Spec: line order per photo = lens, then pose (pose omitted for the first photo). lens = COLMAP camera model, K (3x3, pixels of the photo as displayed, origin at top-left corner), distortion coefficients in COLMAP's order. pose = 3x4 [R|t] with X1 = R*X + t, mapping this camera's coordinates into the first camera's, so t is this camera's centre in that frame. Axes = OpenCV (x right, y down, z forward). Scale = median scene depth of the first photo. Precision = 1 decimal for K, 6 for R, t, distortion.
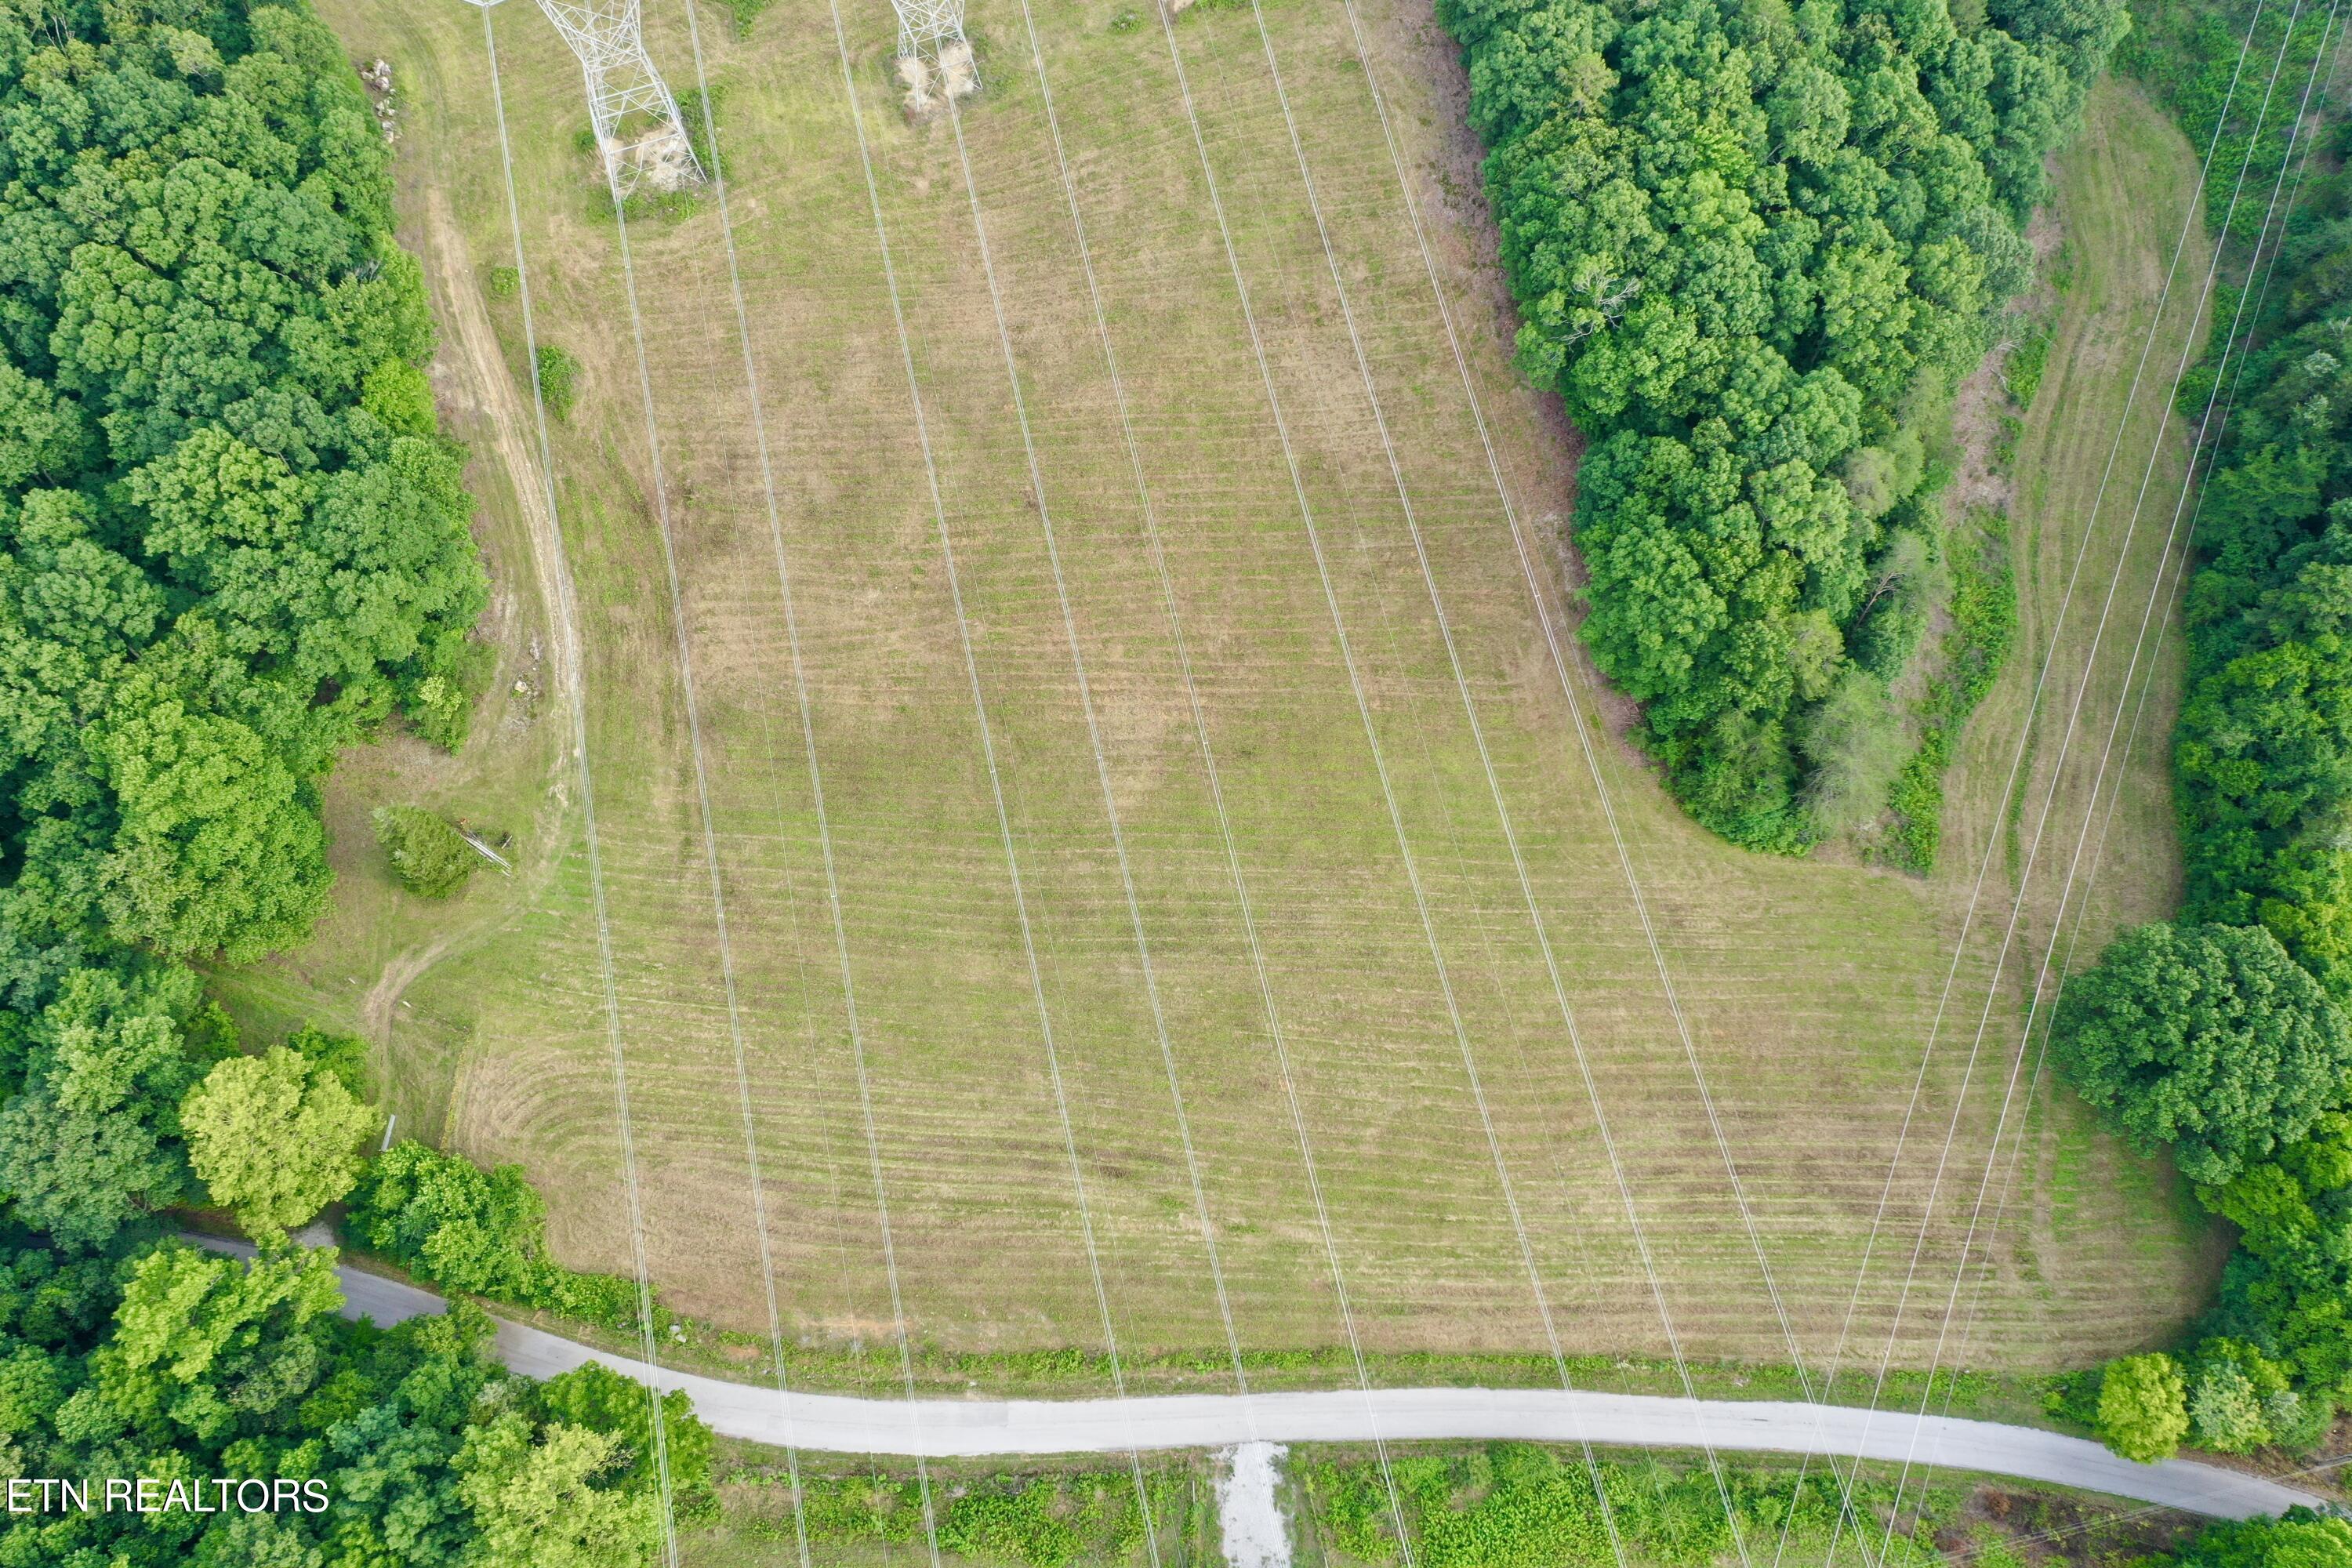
lens RADIAL K [[1882.9, 0, 1181.3], [0, 1882.9, 779.6], [0, 0, 1]] dist [0.001466, 0.008511]
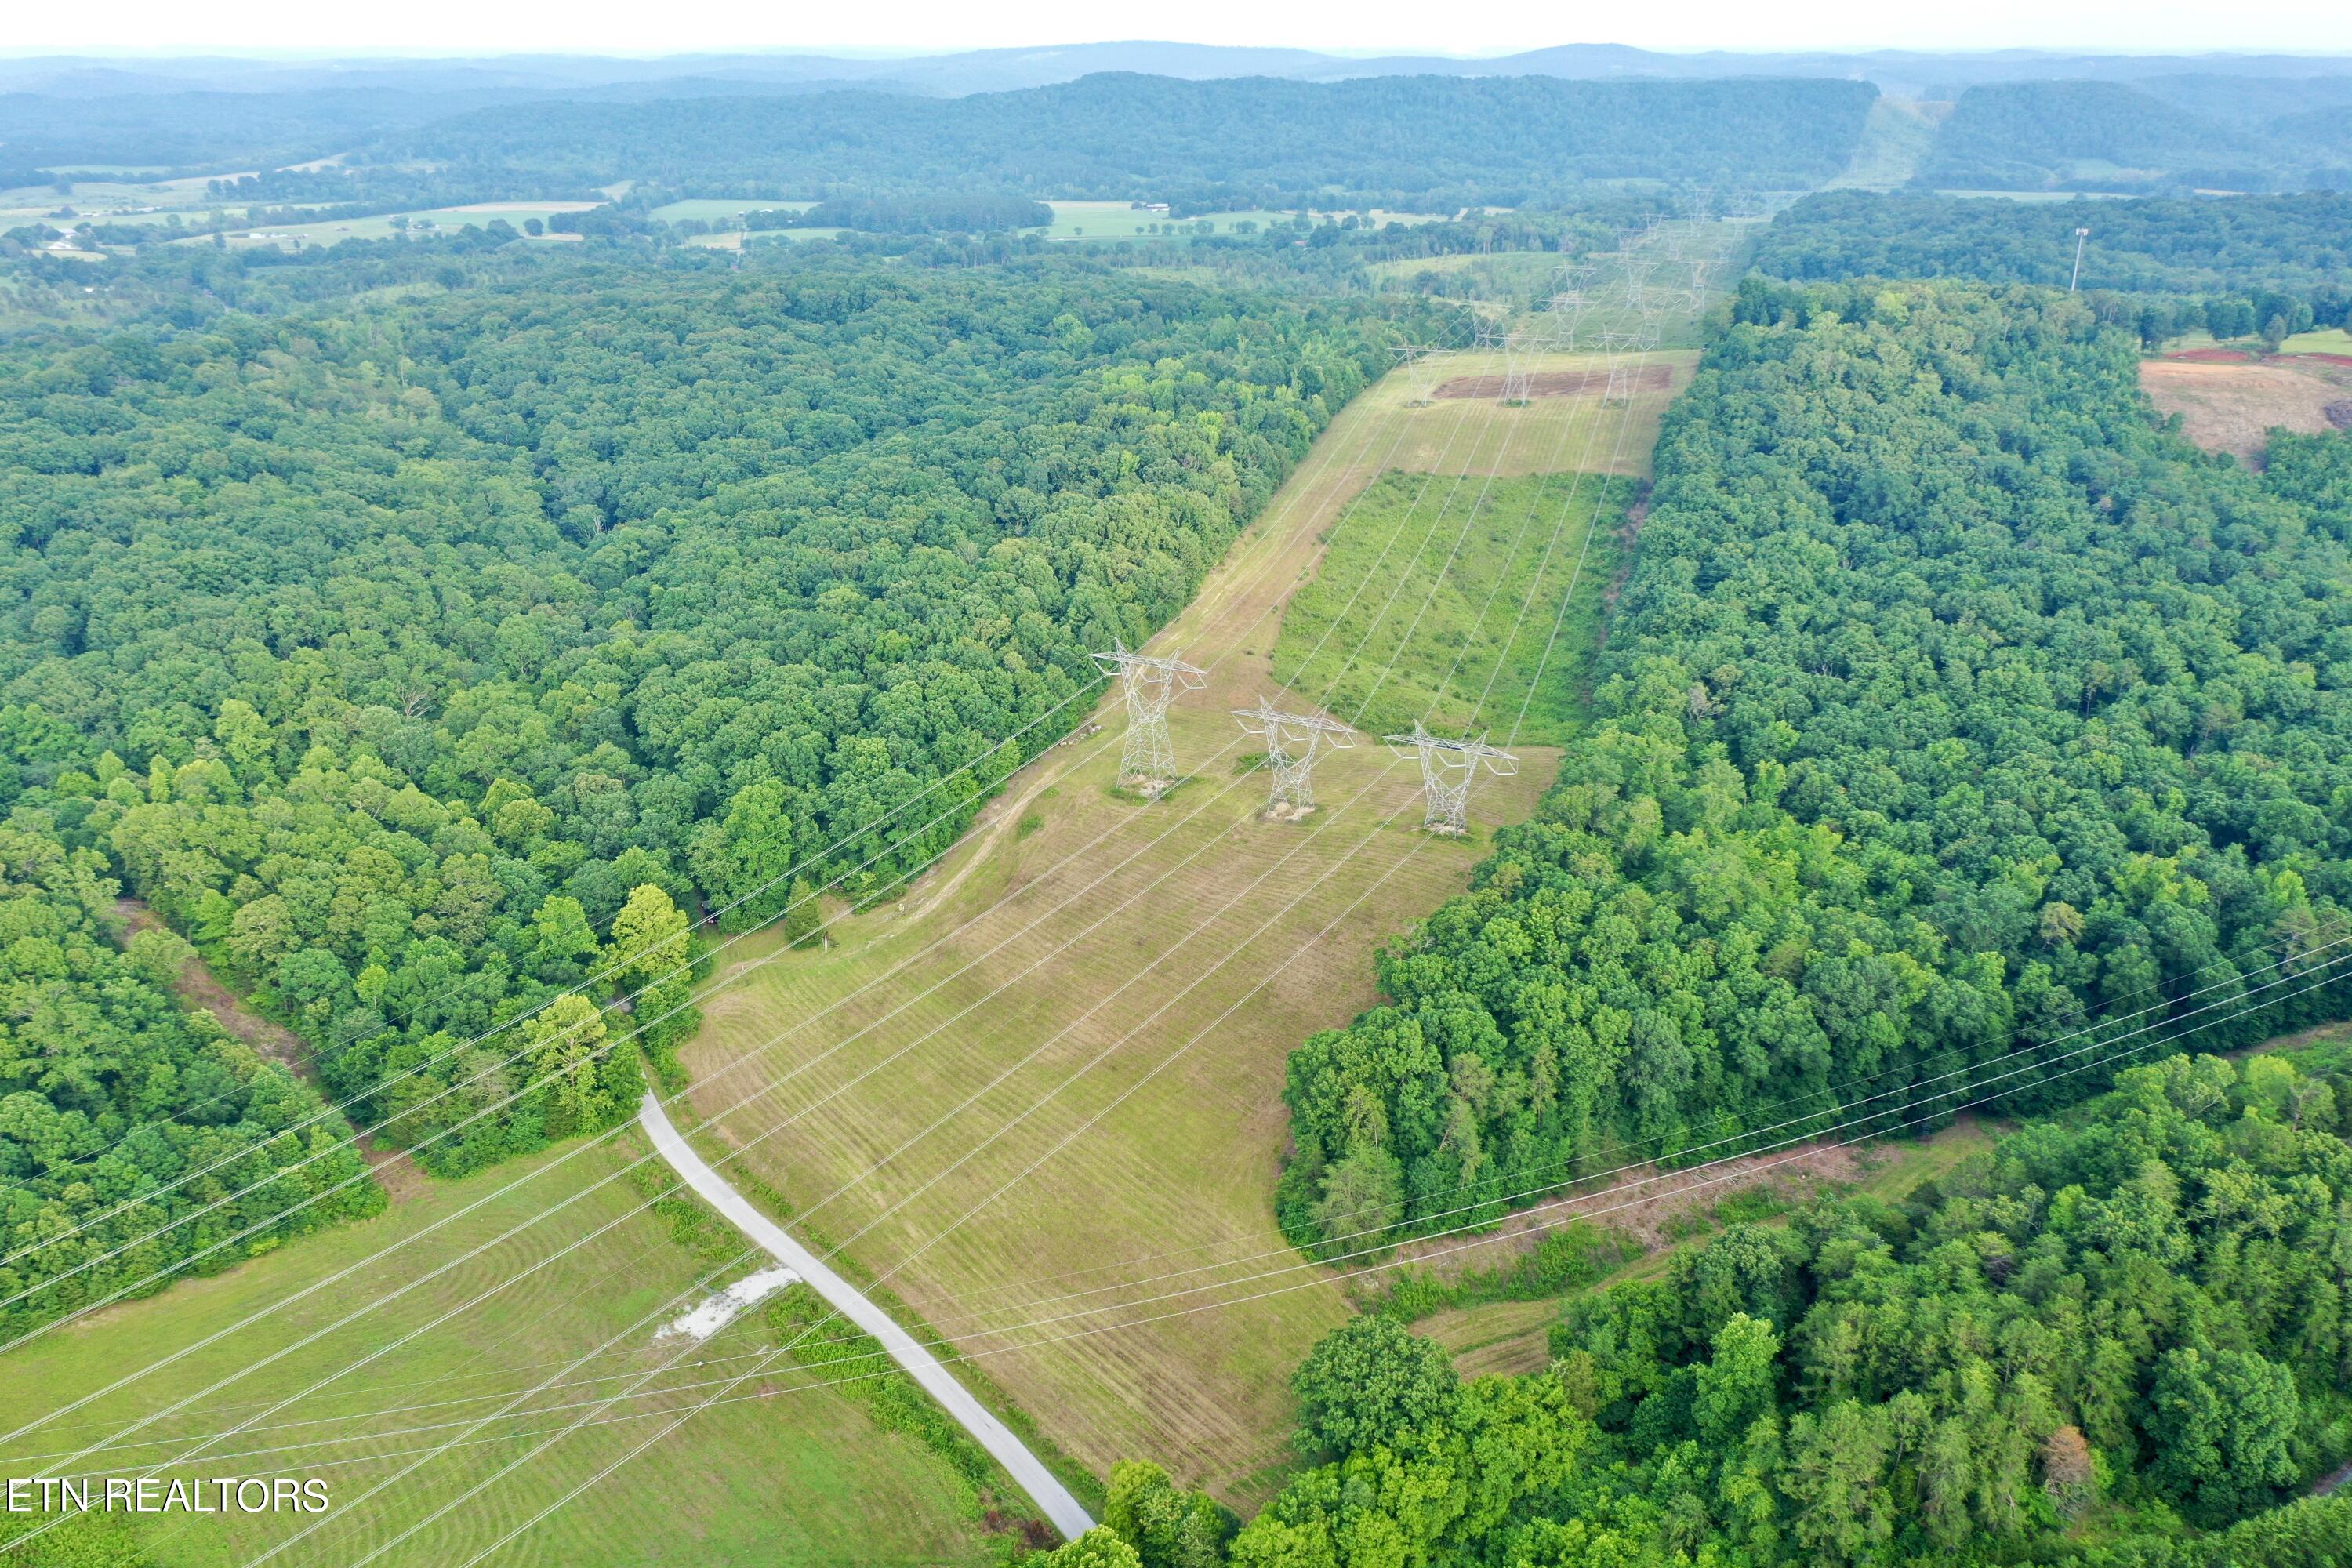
lens RADIAL K [[1858.5, 0, 1173.6], [0, 1858.5, 785.0], [0, 0, 1]] dist [-0.000812, 0.005798]
pose [[0.676273, 0.292430, -0.676121, 1.180700], [-0.664462, 0.638406, -0.388494, 0.458535], [0.318032, 0.711985, 0.626046, -0.234917]]
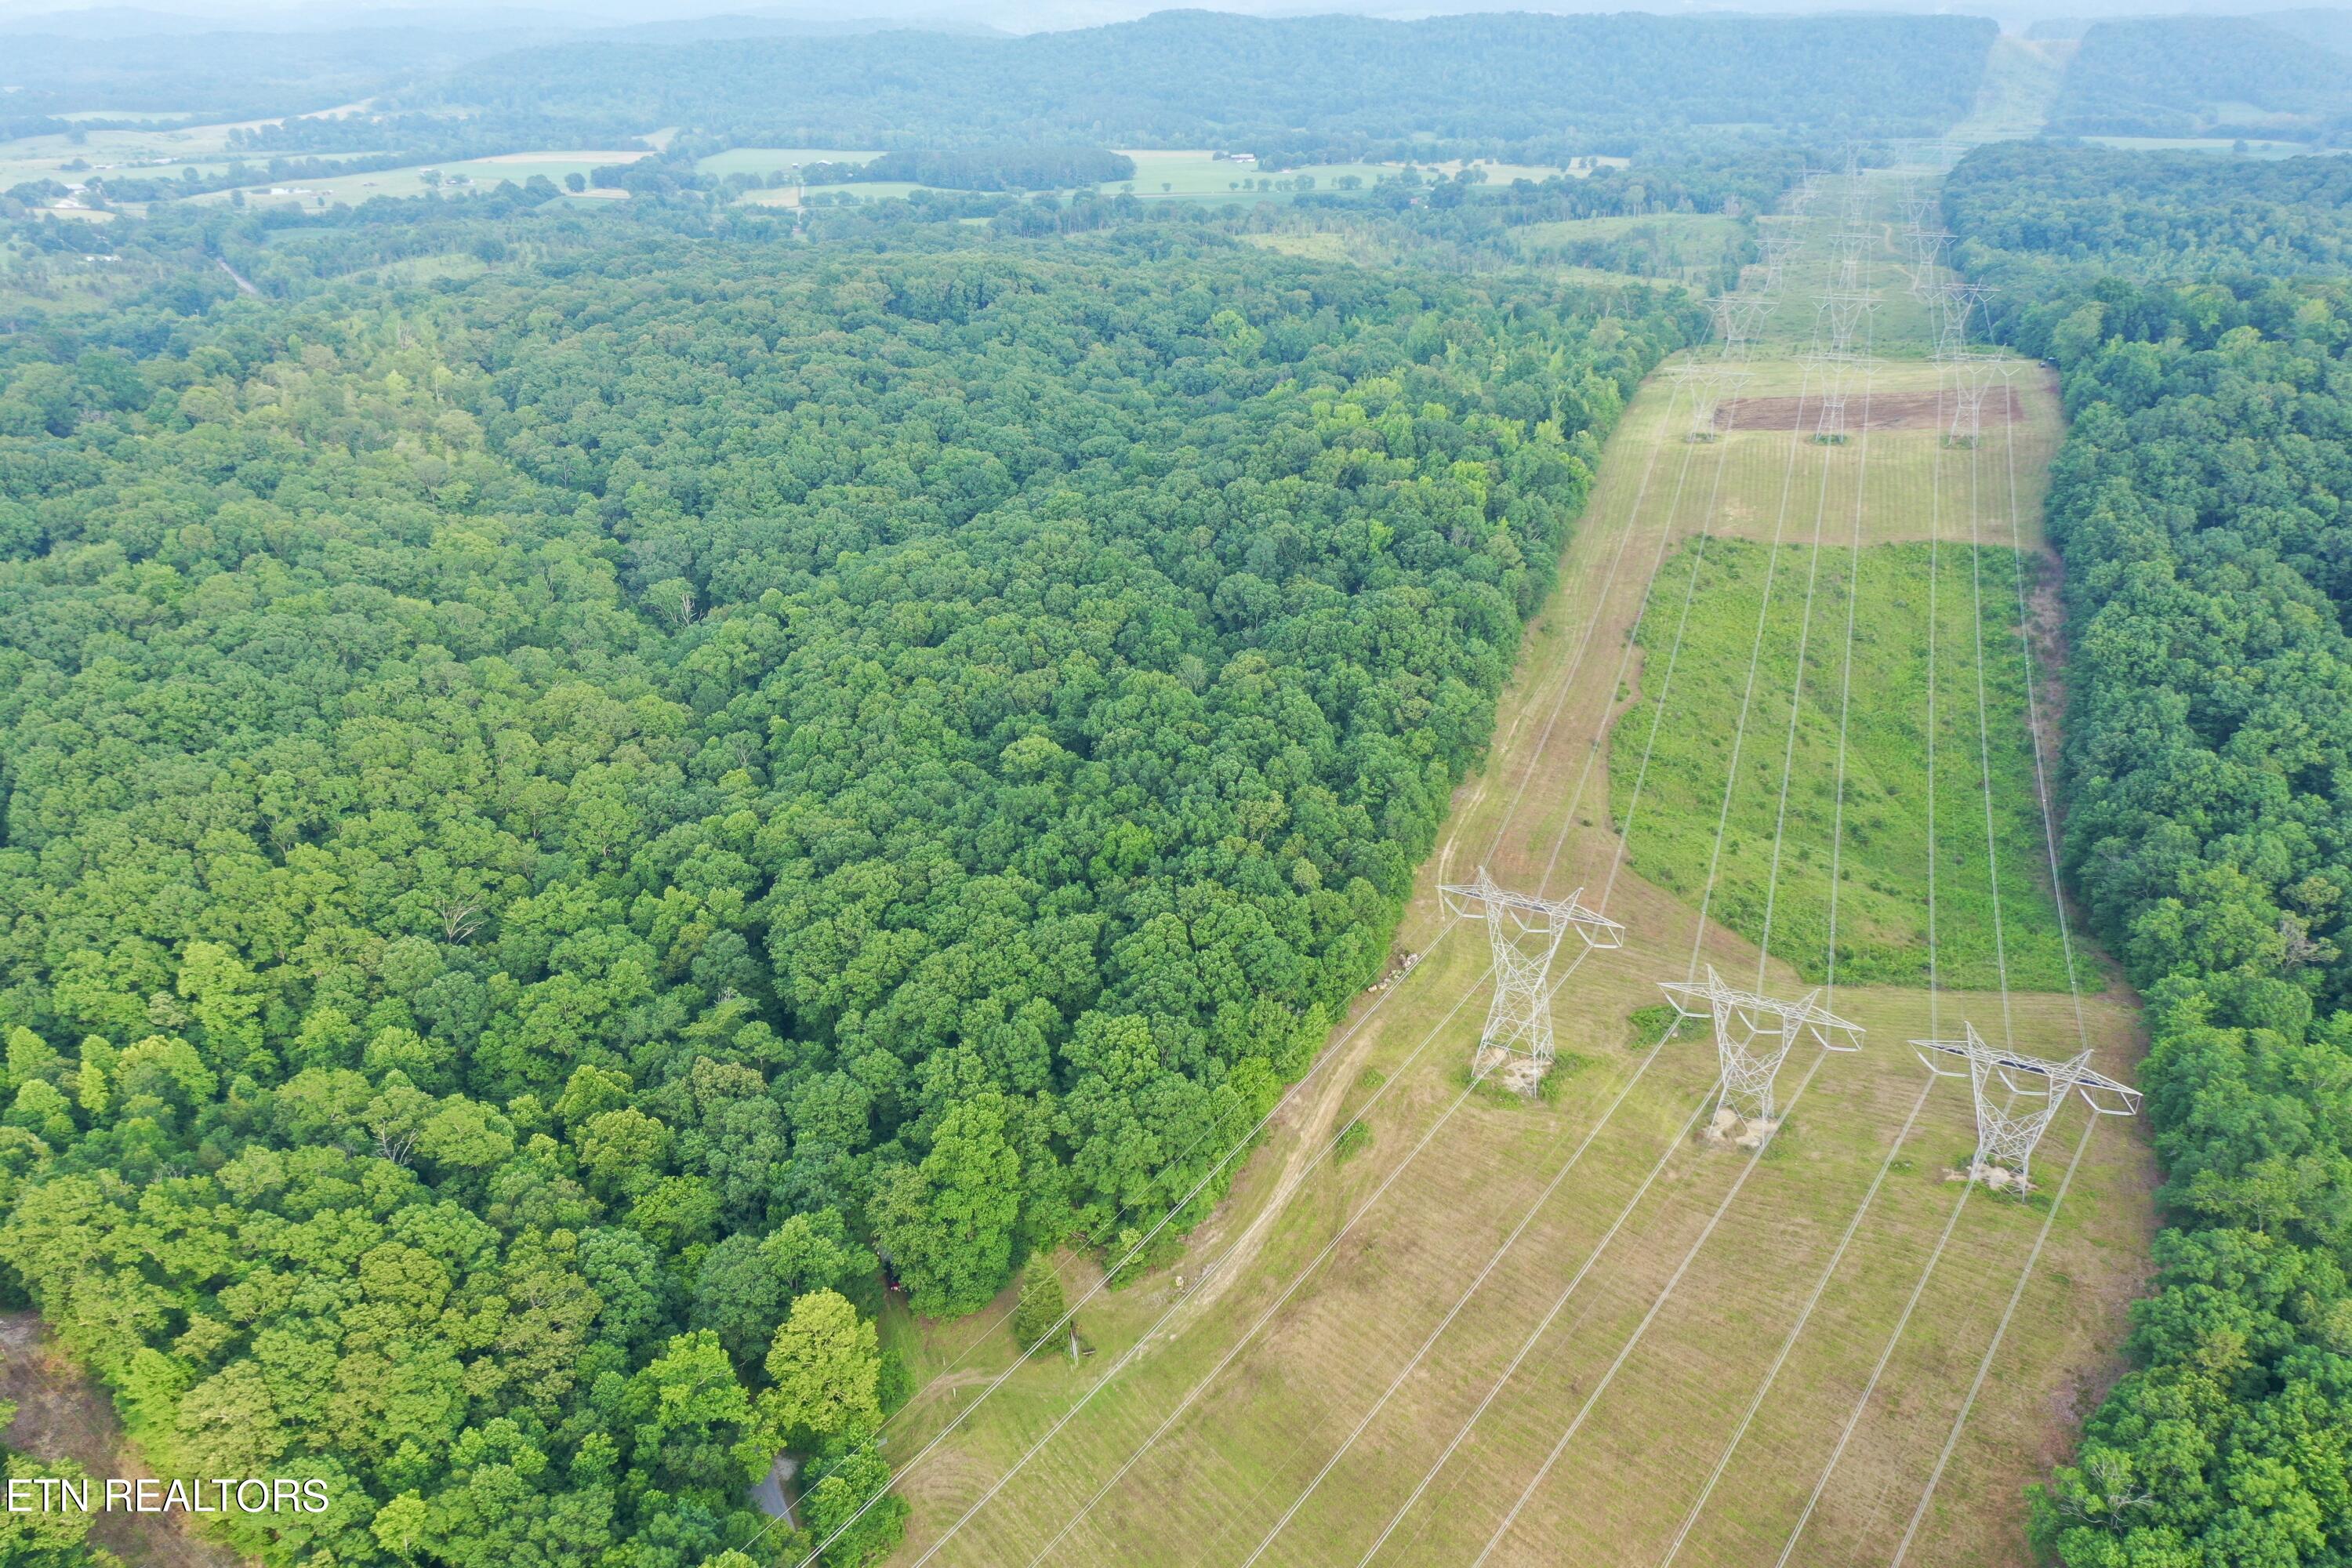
lens RADIAL K [[1858.5, 0, 1173.6], [0, 1858.5, 785.0], [0, 0, 1]] dist [-0.000812, 0.005798]
pose [[0.663840, 0.315642, -0.678002, 0.451926], [-0.673335, 0.646794, -0.358158, 0.208181], [0.325478, 0.694282, 0.641901, -0.099333]]
